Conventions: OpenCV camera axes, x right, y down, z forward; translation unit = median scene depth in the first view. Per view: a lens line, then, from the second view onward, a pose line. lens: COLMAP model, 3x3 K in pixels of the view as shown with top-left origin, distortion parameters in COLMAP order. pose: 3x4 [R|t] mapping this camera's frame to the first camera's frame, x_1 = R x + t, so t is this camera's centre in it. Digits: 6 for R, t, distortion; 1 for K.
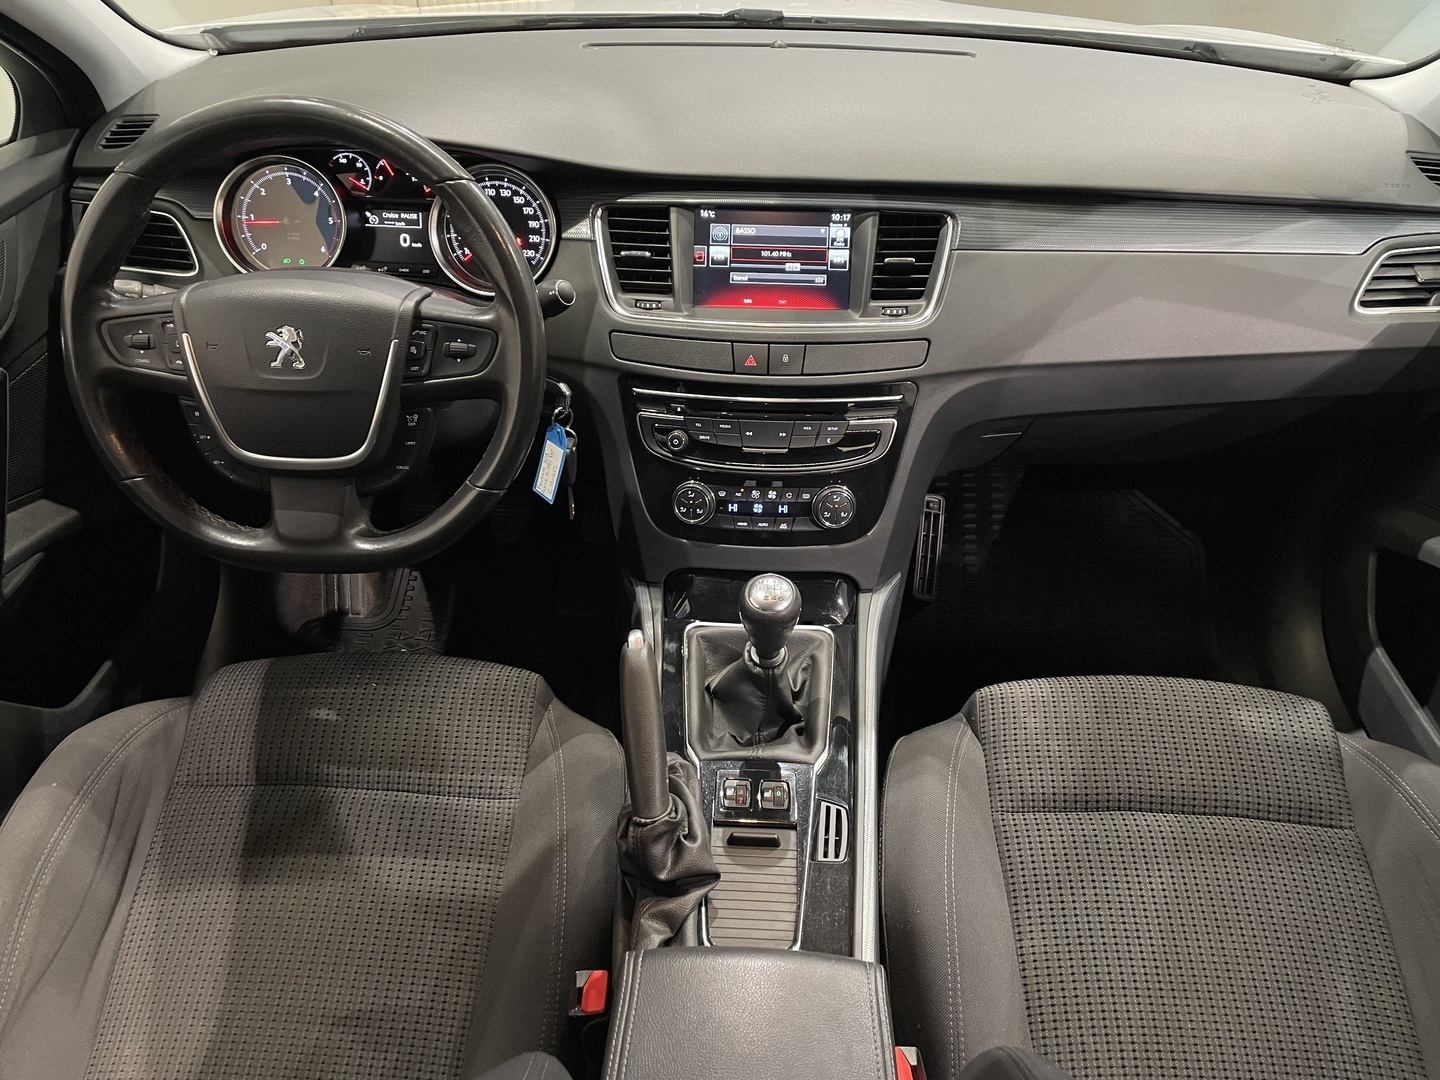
lens RADIAL K [[1089.1, 0, 732.9], [0, 1089.1, 542.0], [0, 0, 1]] dist [0.098282, -0.137599]
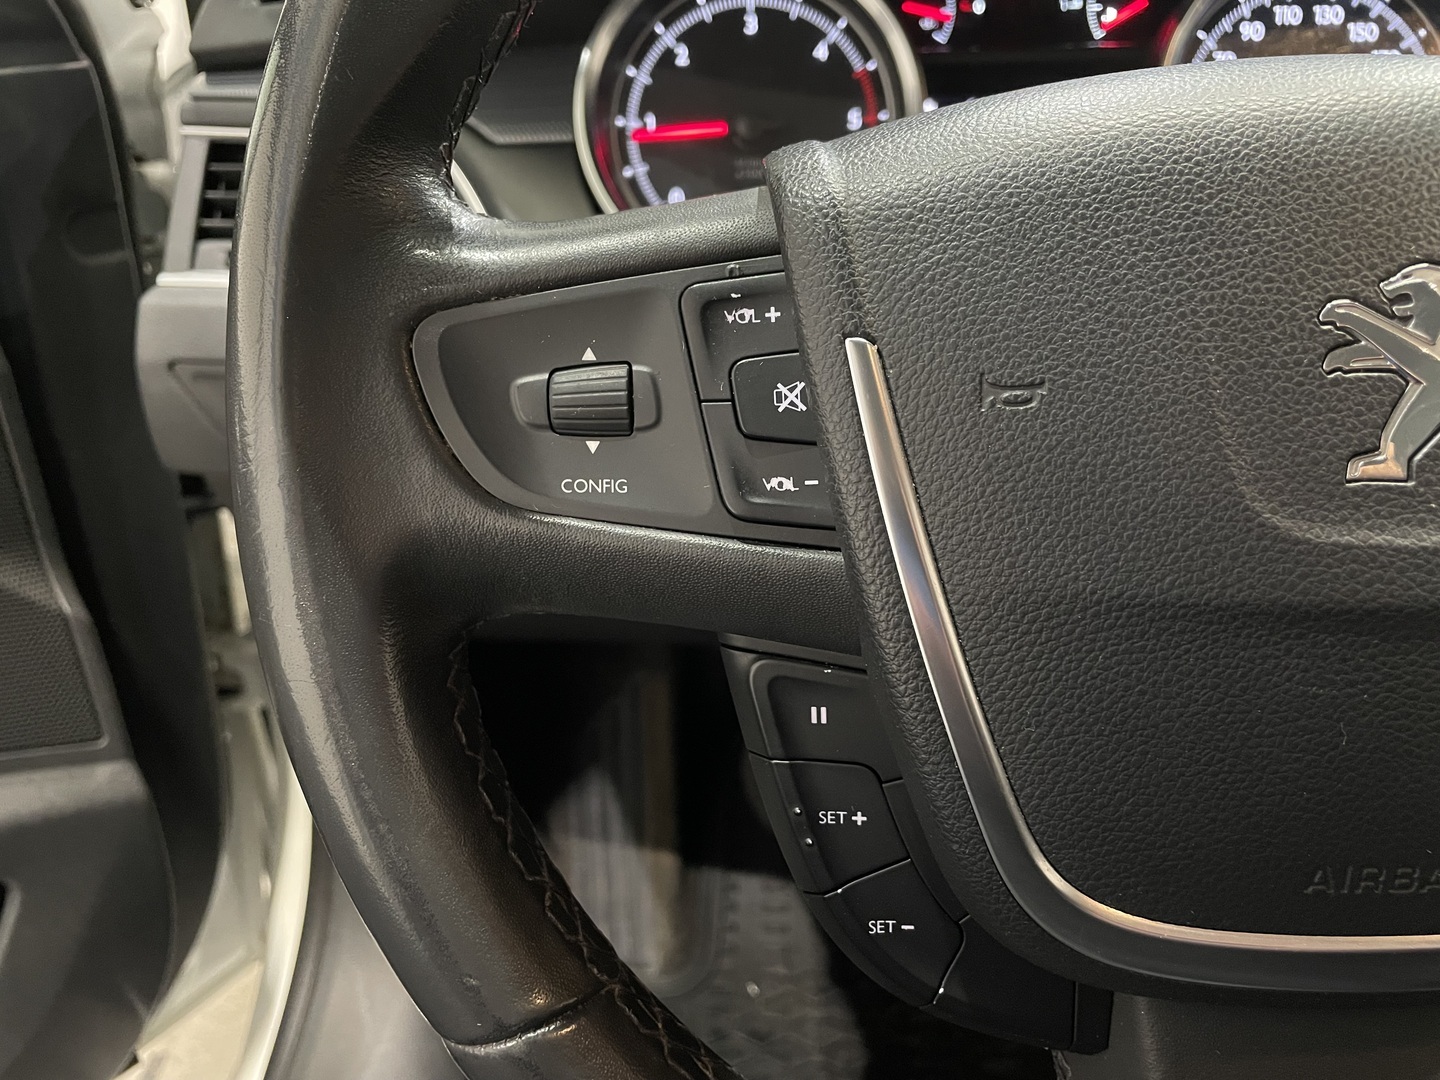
lens RADIAL K [[1123.0, 0, 720.0], [0, 1123.0, 540.0], [0, 0, 1]] dist [0.073760, -0.122579]
pose [[0.998457, -0.043317, -0.034751, -0.409007], [0.038692, 0.991501, -0.124214, -0.102300], [0.039836, 0.122678, 0.991647, 0.638761]]
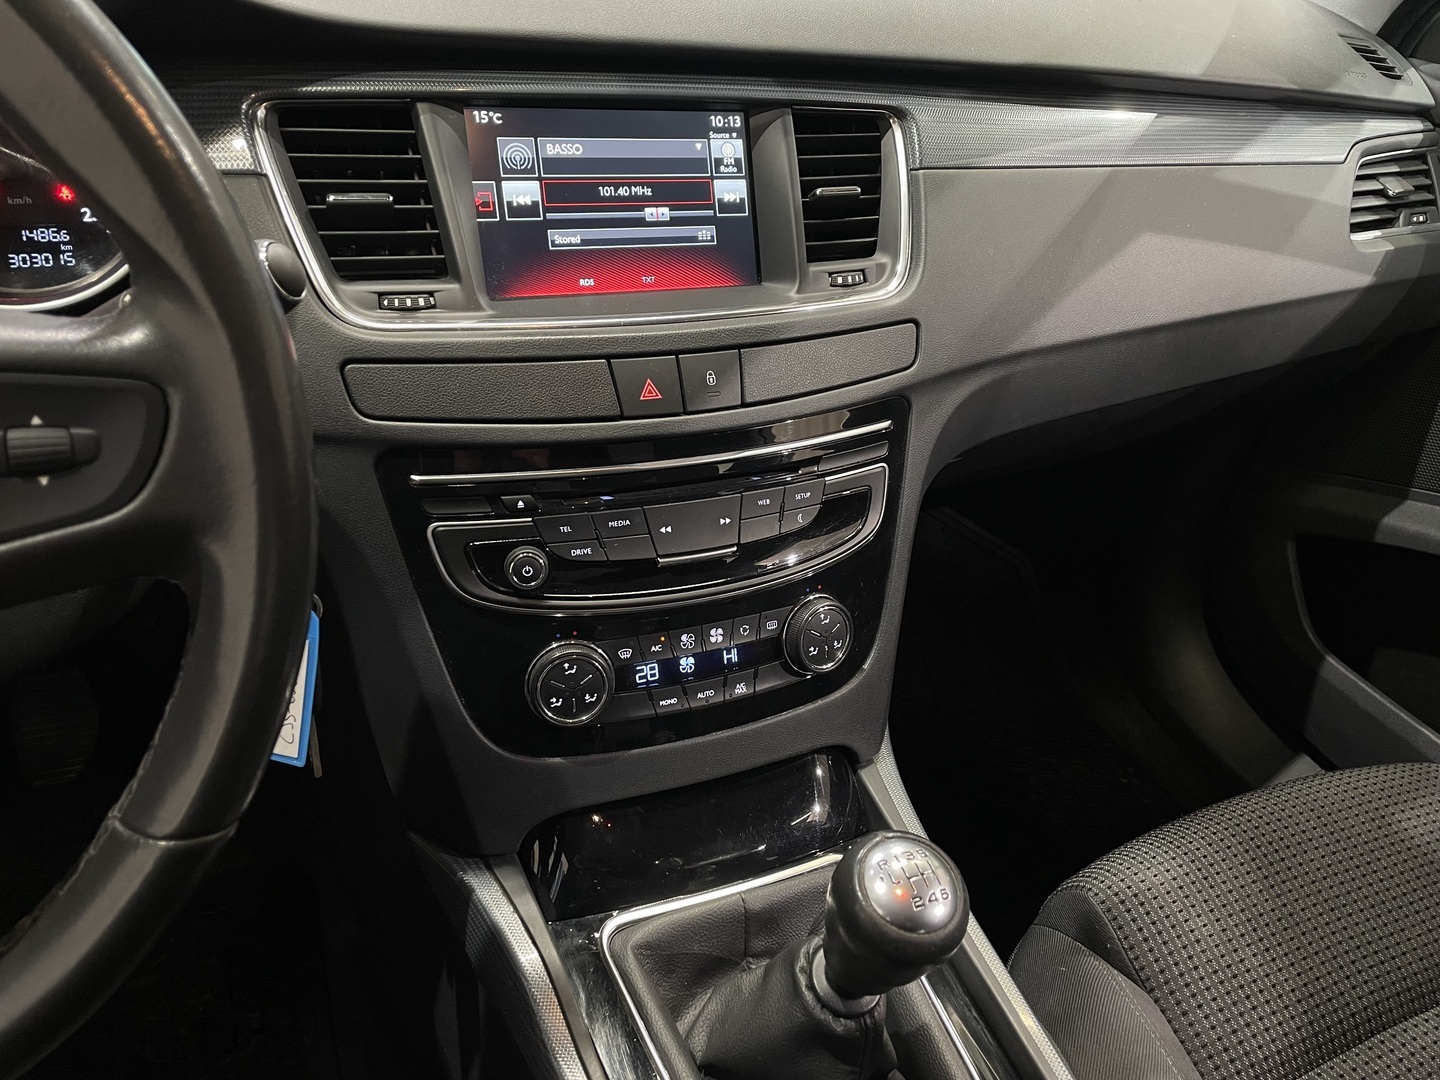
lens RADIAL K [[1095.6, 0, 720.8], [0, 1095.6, 534.5], [0, 0, 1]] dist [0.075391, -0.092219]
pose [[0.897763, -0.167562, 0.407364, -0.167141], [0.181023, 0.983463, 0.005585, -0.092523], [-0.401563, 0.068728, 0.913249, 0.501623]]
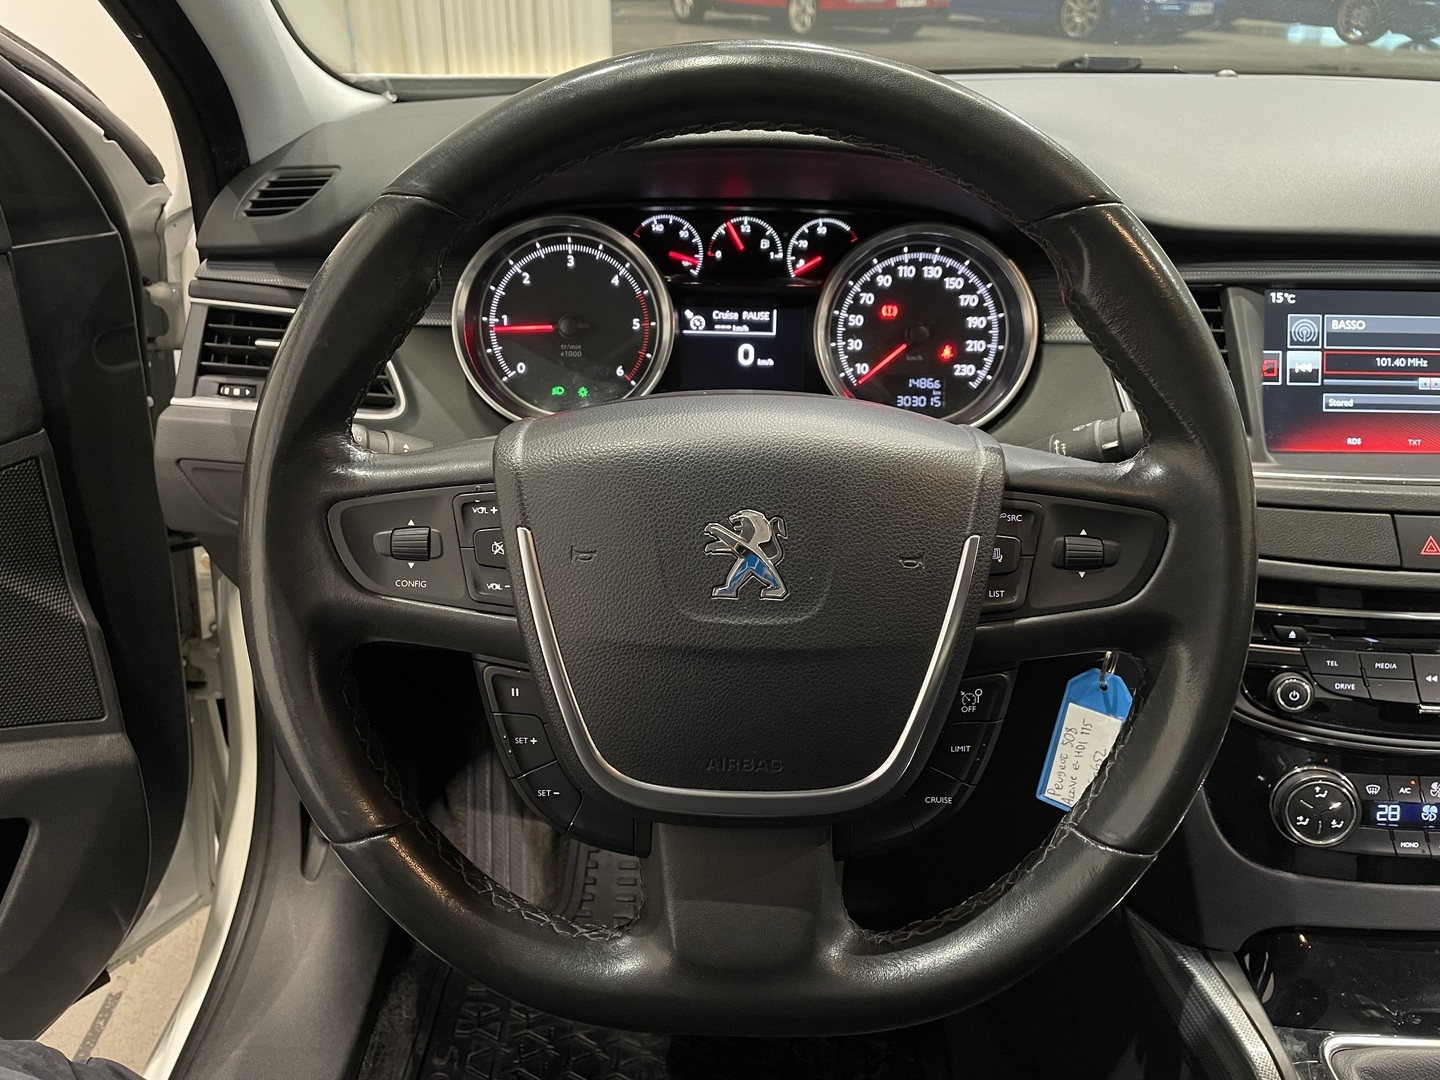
lens RADIAL K [[1102.5, 0, 722.7], [0, 1102.5, 525.1], [0, 0, 1]] dist [0.078951, -0.109729]
pose [[0.999791, -0.014249, 0.014663, -0.332467], [0.016271, 0.988772, -0.148545, -0.095220], [-0.012382, 0.148752, 0.988797, 0.431320]]
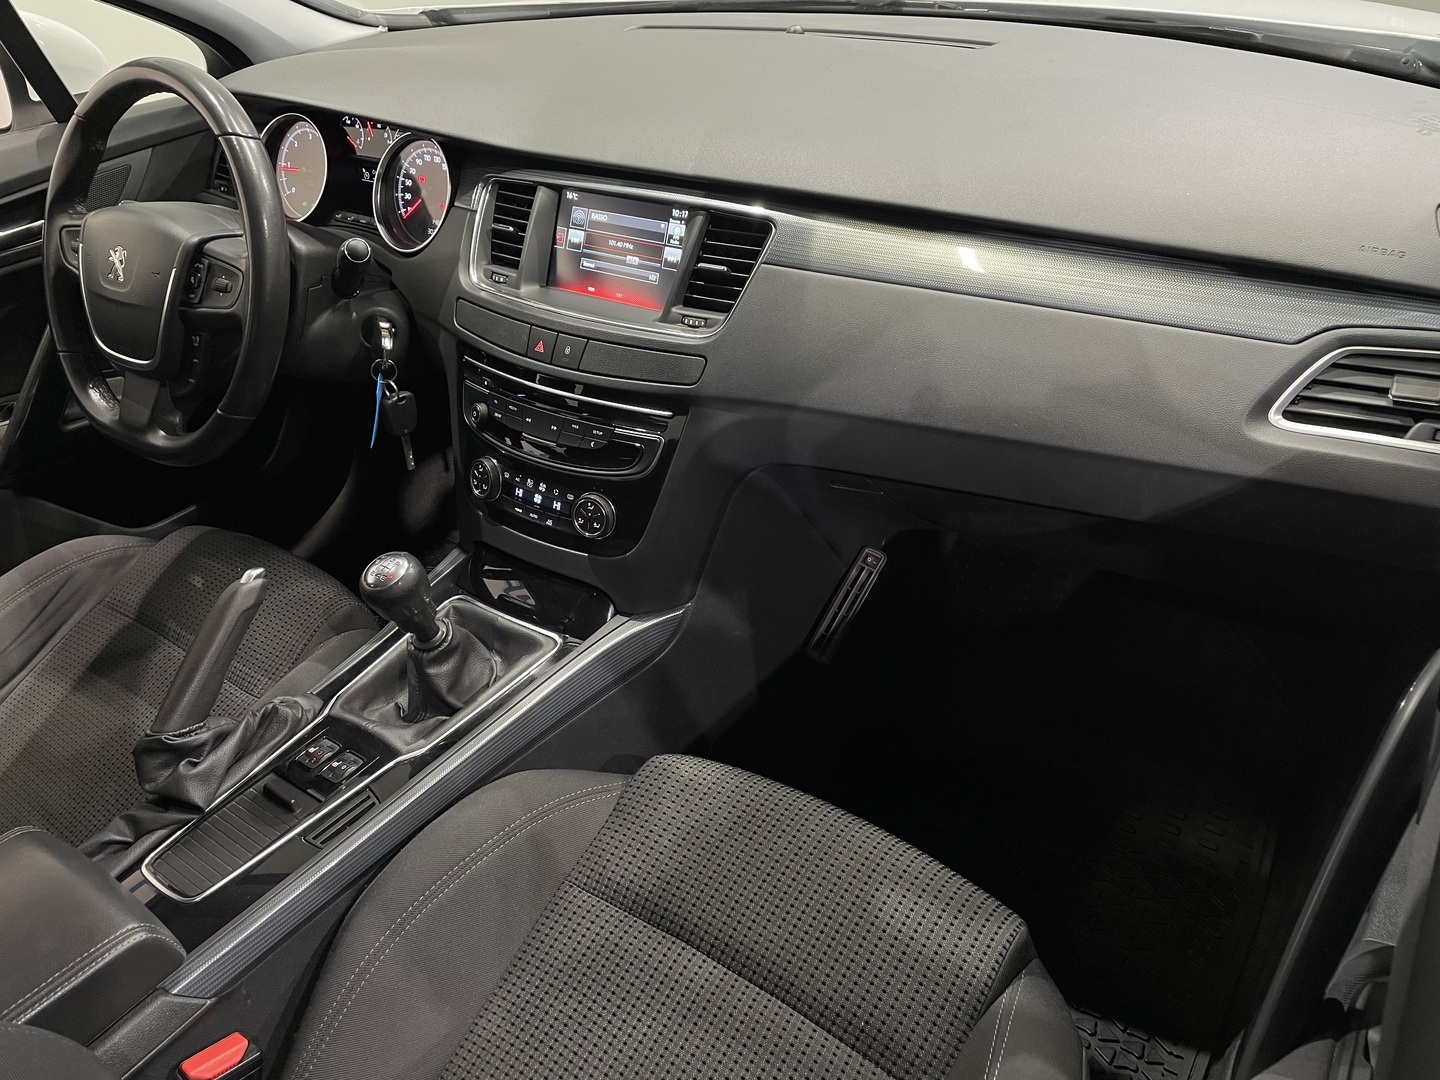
lens RADIAL K [[1079.4, 0, 721.9], [0, 1079.4, 521.3], [0, 0, 1]] dist [0.099574, -0.139225]
pose [[0.829382, 0.240922, -0.504065, 0.647856], [-0.246027, 0.967548, 0.057639, -0.106753], [0.501593, 0.076209, 0.861740, 0.250797]]
